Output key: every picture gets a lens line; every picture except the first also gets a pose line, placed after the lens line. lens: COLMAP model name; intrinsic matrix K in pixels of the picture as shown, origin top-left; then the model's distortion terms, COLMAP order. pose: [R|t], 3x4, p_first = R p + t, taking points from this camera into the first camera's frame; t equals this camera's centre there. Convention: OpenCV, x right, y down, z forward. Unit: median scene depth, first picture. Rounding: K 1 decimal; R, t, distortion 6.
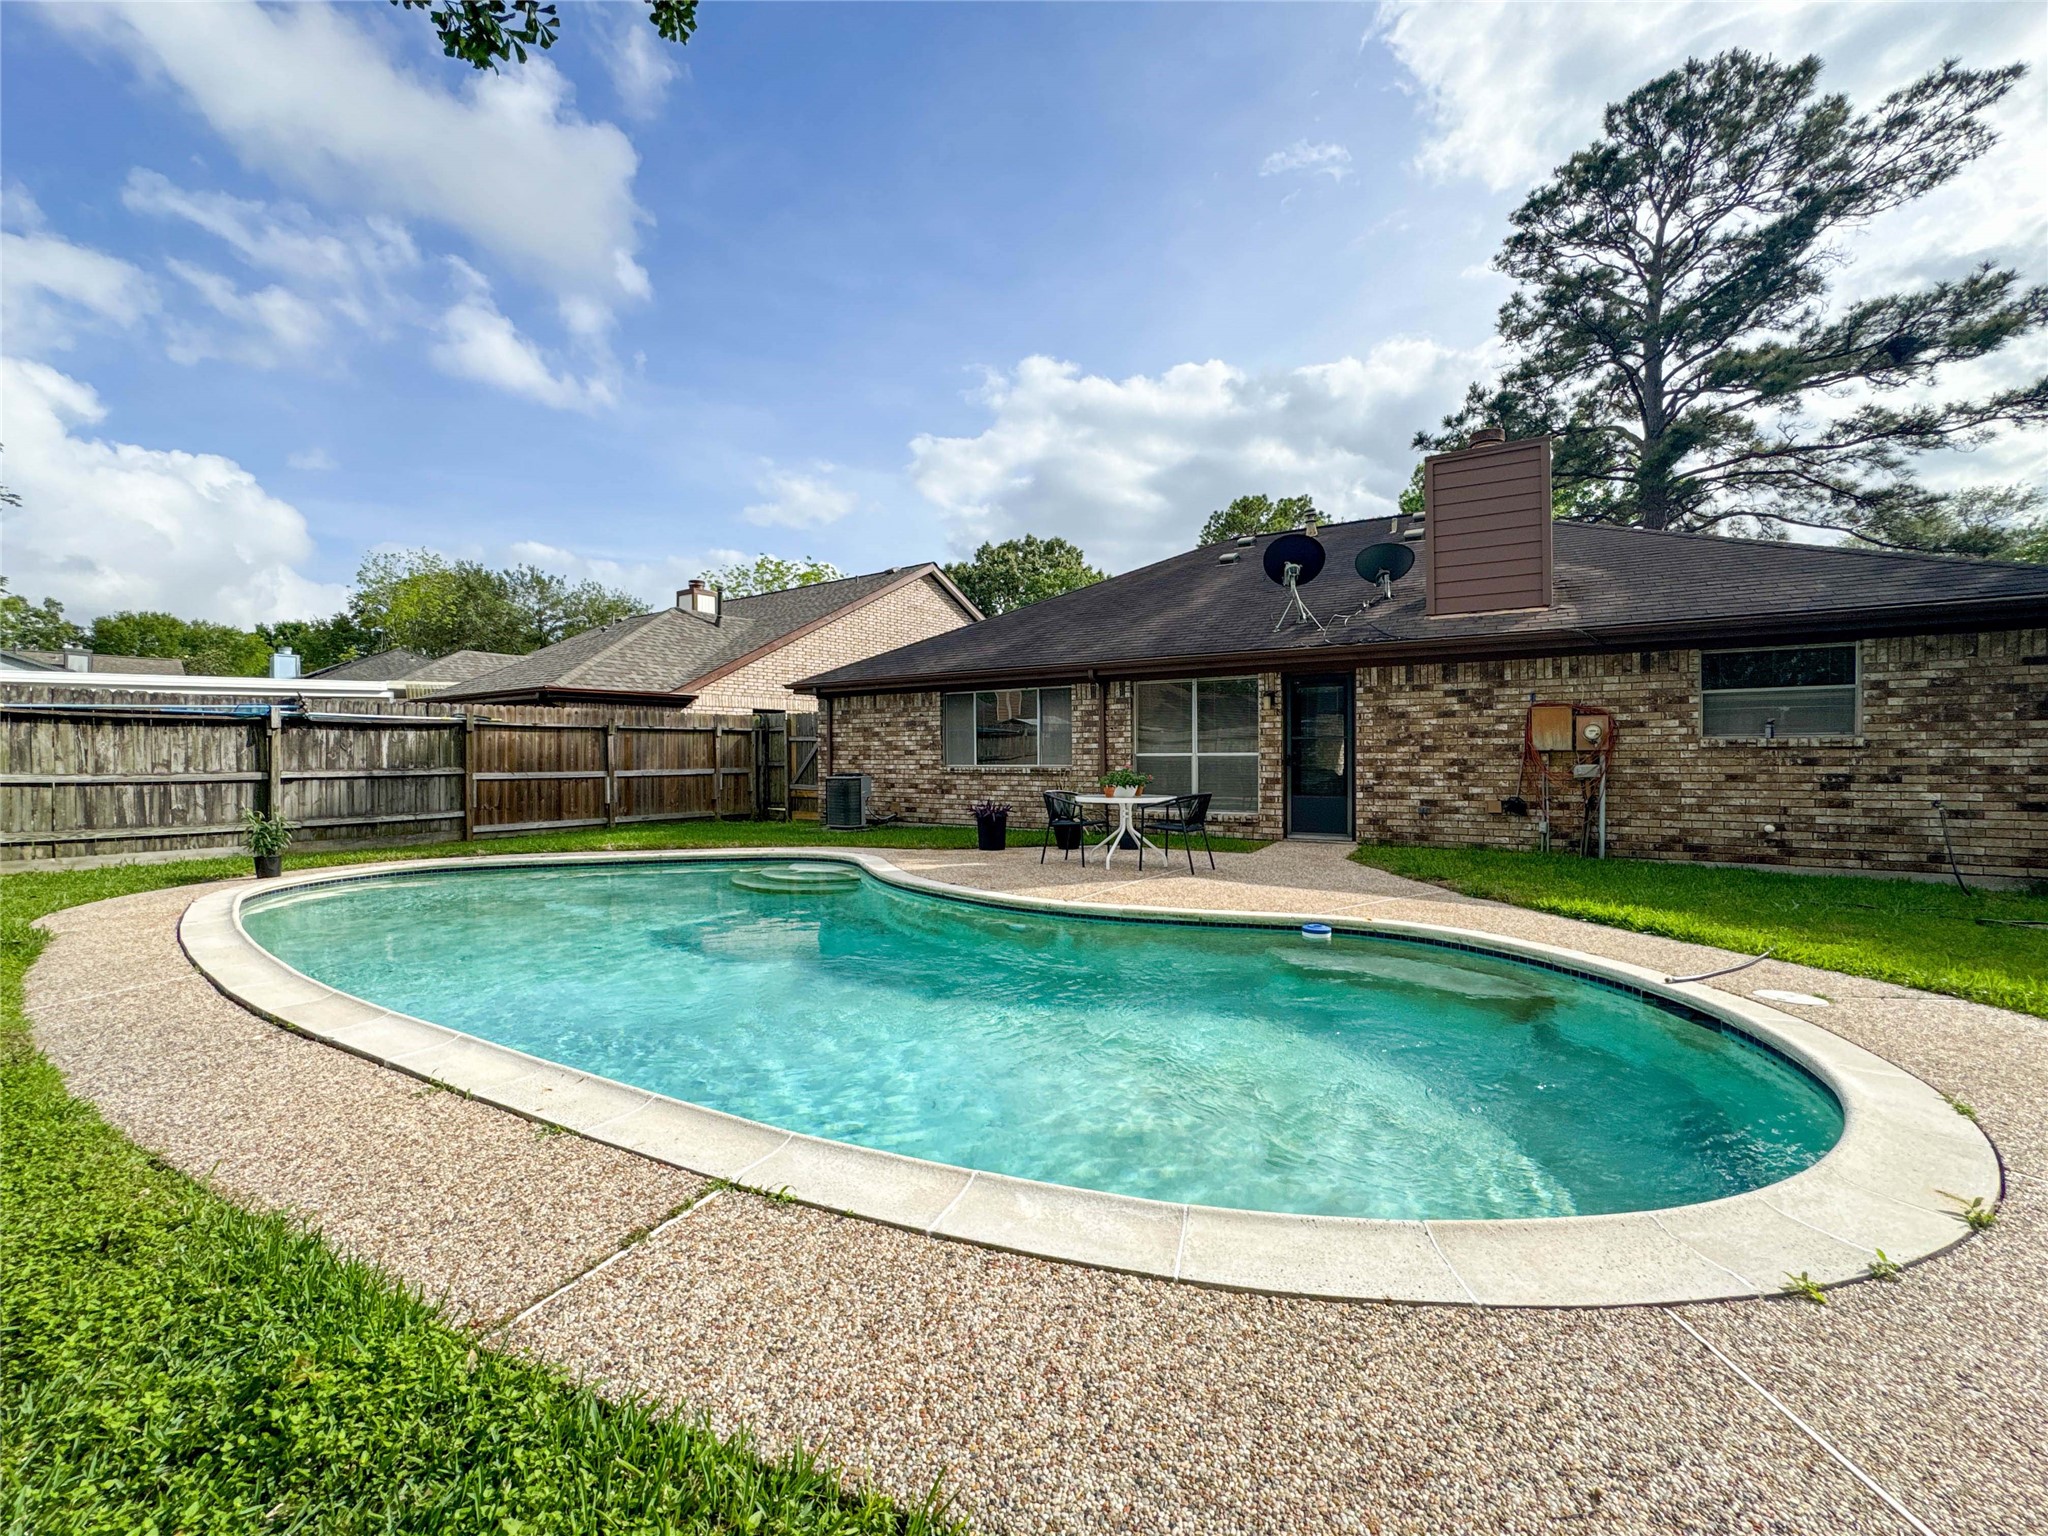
lens RADIAL K [[829.8, 0, 1032.7], [0, 829.8, 764.5], [0, 0, 1]] dist [-0.031500, 0.012623]
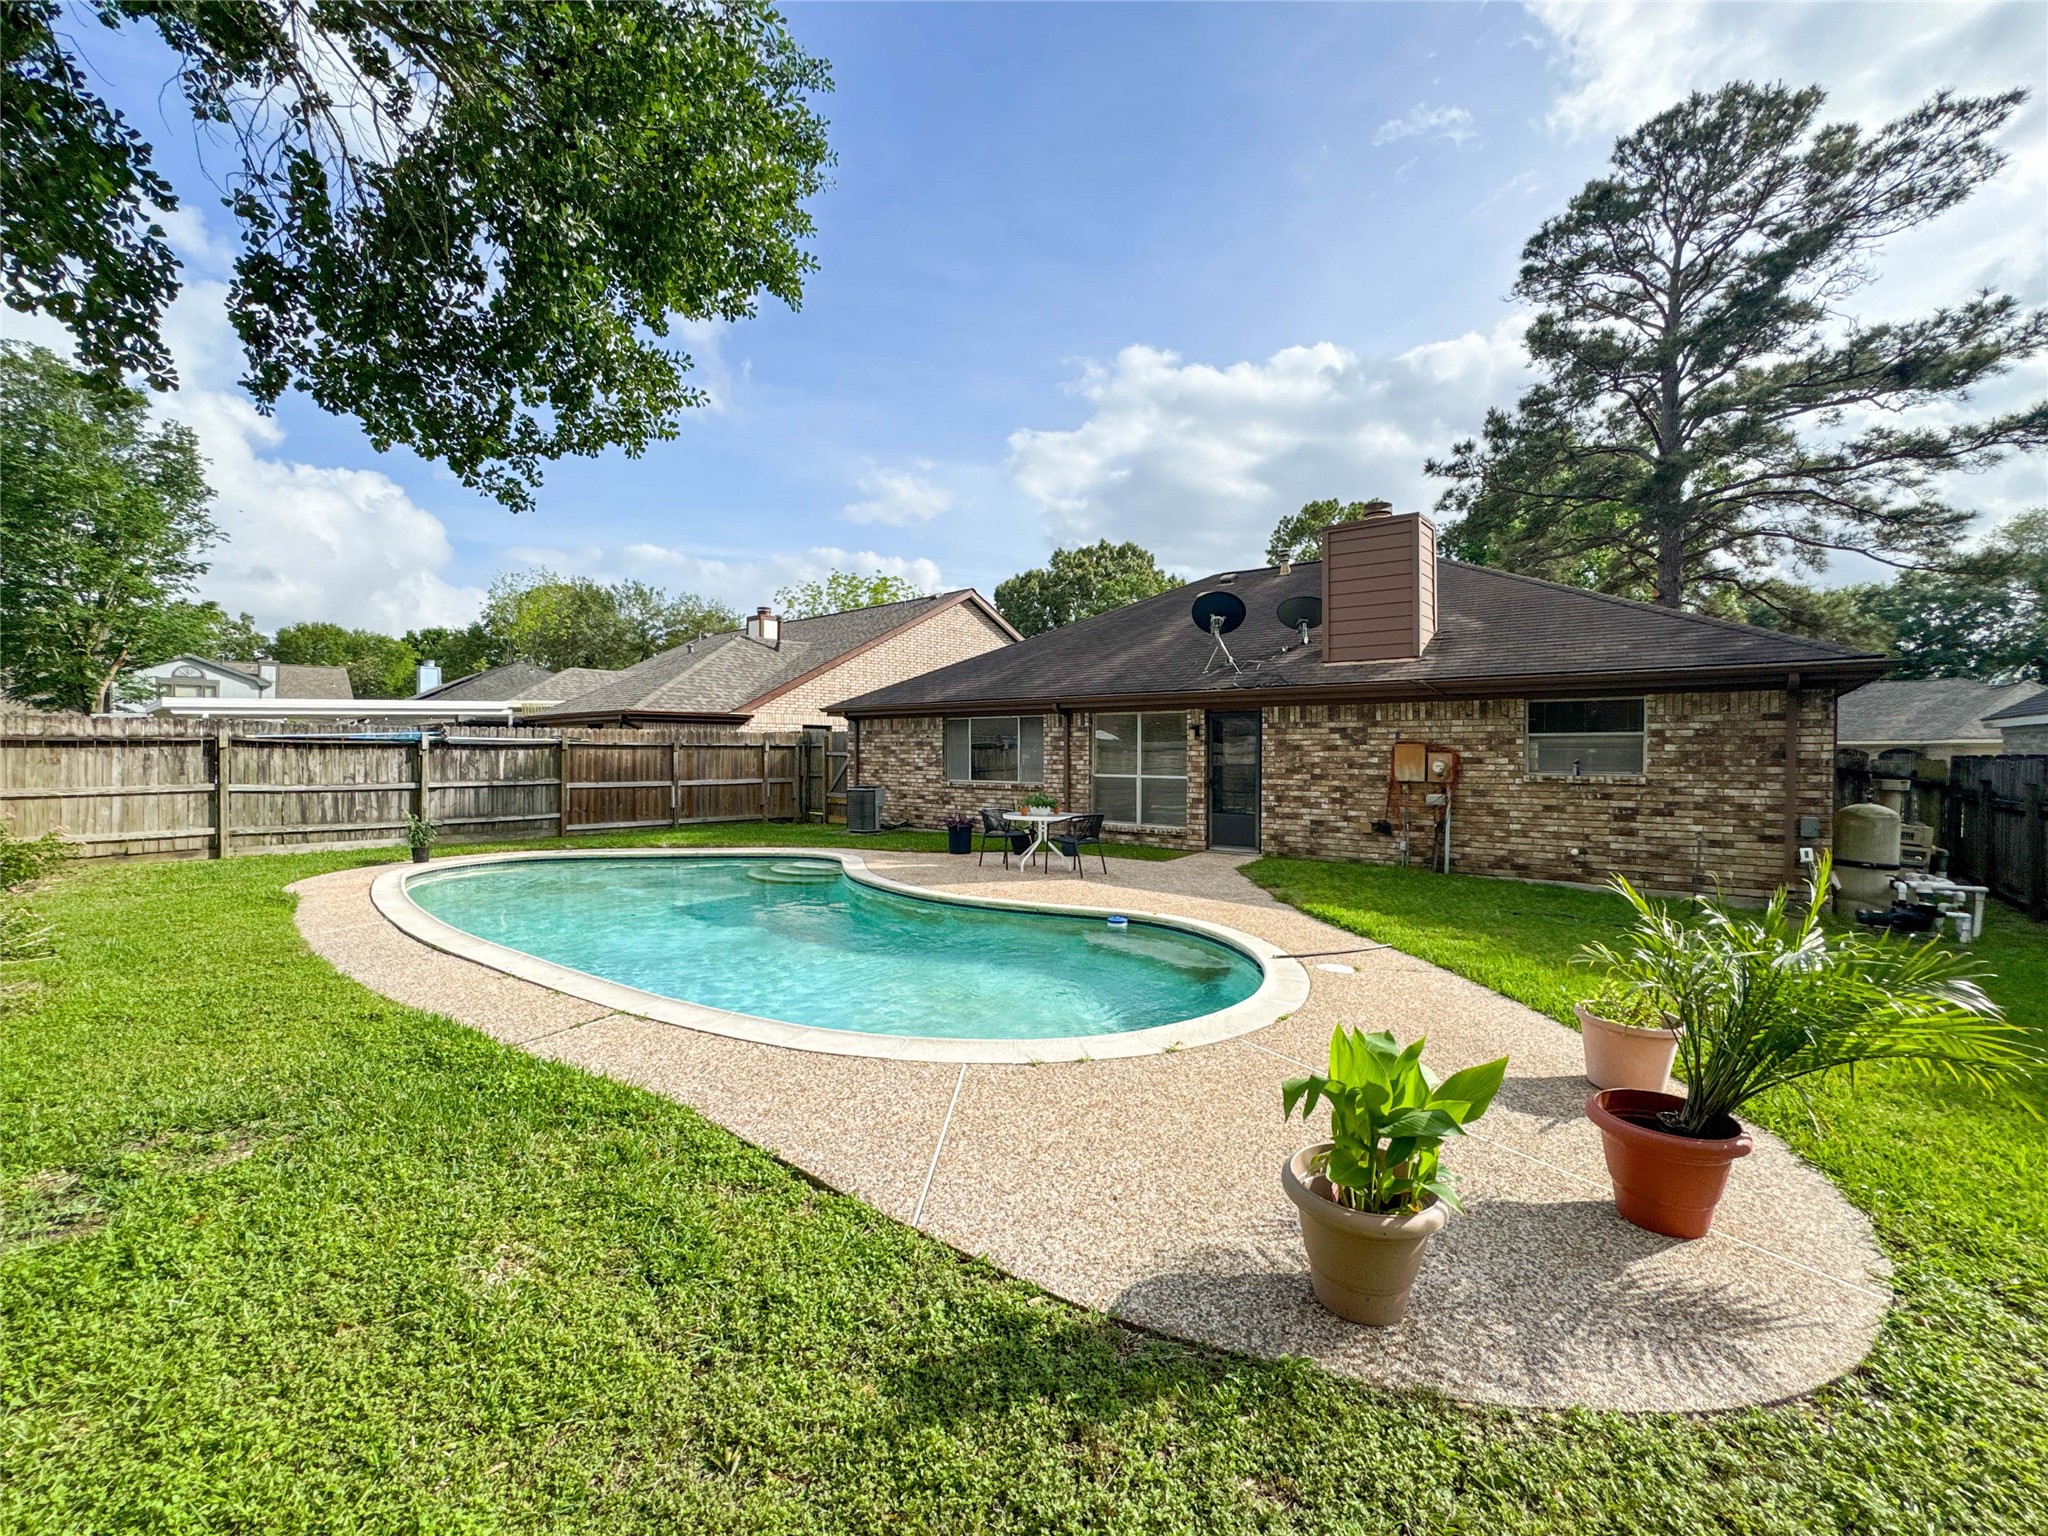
lens RADIAL K [[840.0, 0, 1029.1], [0, 840.0, 761.7], [0, 0, 1]] dist [-0.036406, 0.017319]
pose [[0.993544, 0.010451, -0.112962, 0.184808], [-0.010657, 0.999942, -0.001216, -0.031351], [0.112943, 0.002412, 0.993599, -0.210472]]
